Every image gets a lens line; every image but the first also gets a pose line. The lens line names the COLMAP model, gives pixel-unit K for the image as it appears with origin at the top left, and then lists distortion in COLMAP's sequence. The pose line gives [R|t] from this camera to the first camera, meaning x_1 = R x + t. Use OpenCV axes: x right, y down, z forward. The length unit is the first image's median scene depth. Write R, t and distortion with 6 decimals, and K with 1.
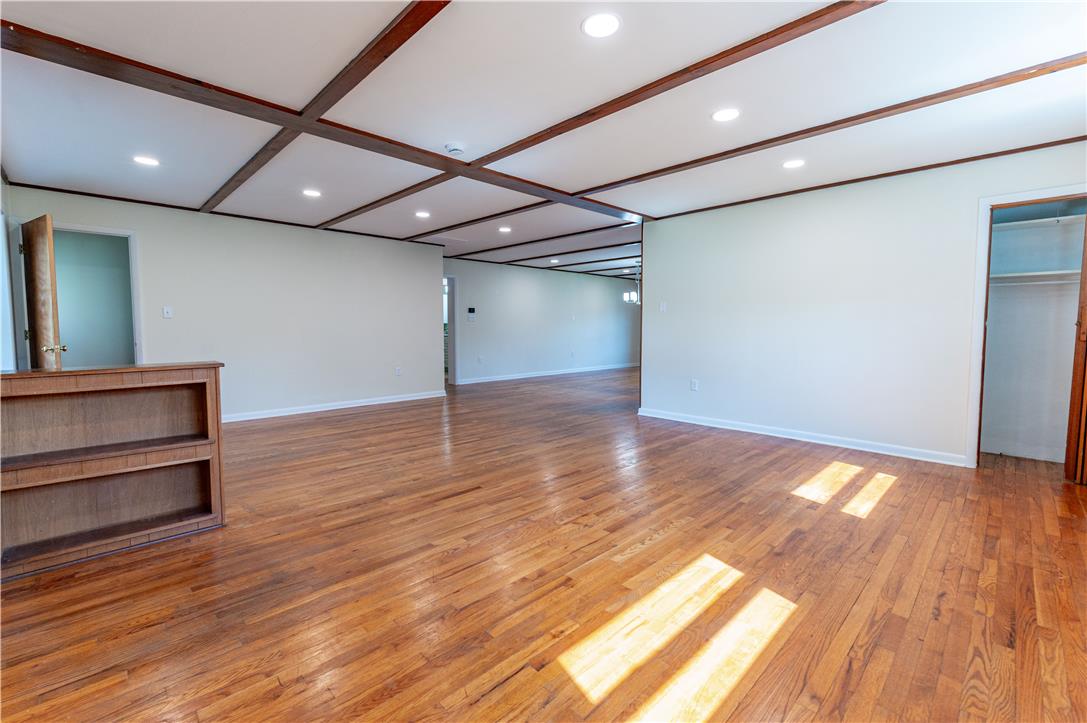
lens RADIAL K [[460.0, 0, 544.1], [0, 460.0, 359.3], [0, 0, 1]] dist [0.002310, 0.000189]
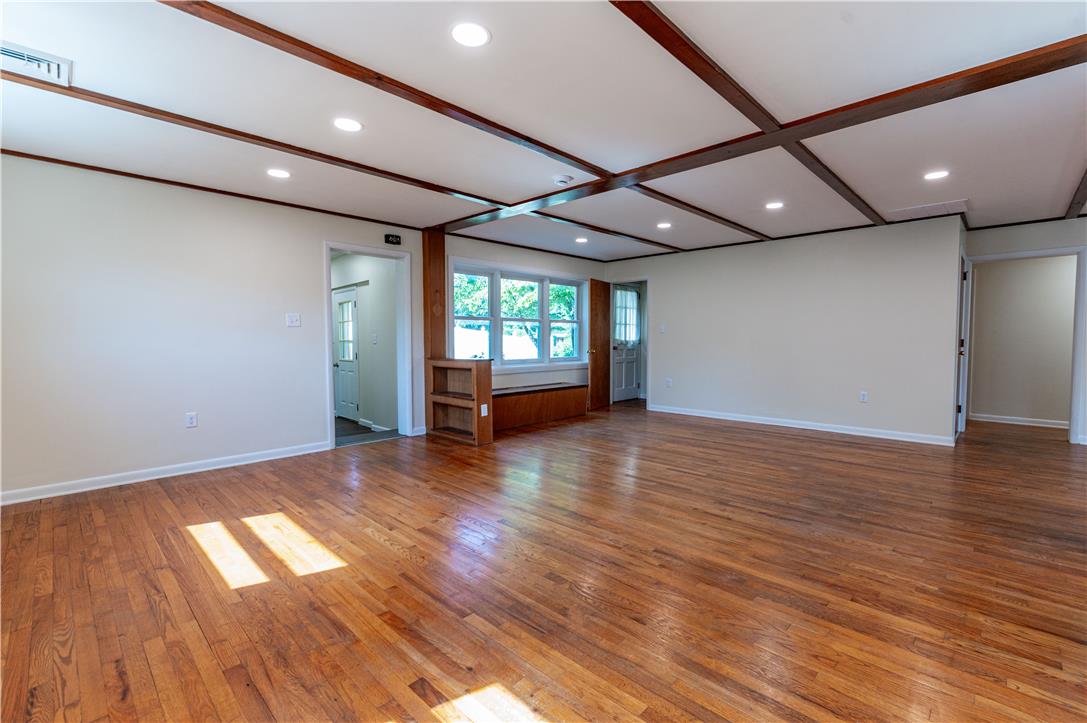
lens RADIAL K [[470.3, 0, 554.7], [0, 470.3, 361.1], [0, 0, 1]] dist [0.000236, -0.000383]
pose [[0.044135, 0.047558, -0.997893, 1.626466], [-0.067916, 0.996698, 0.044497, -0.121865], [0.996714, 0.065809, 0.047219, 1.617669]]
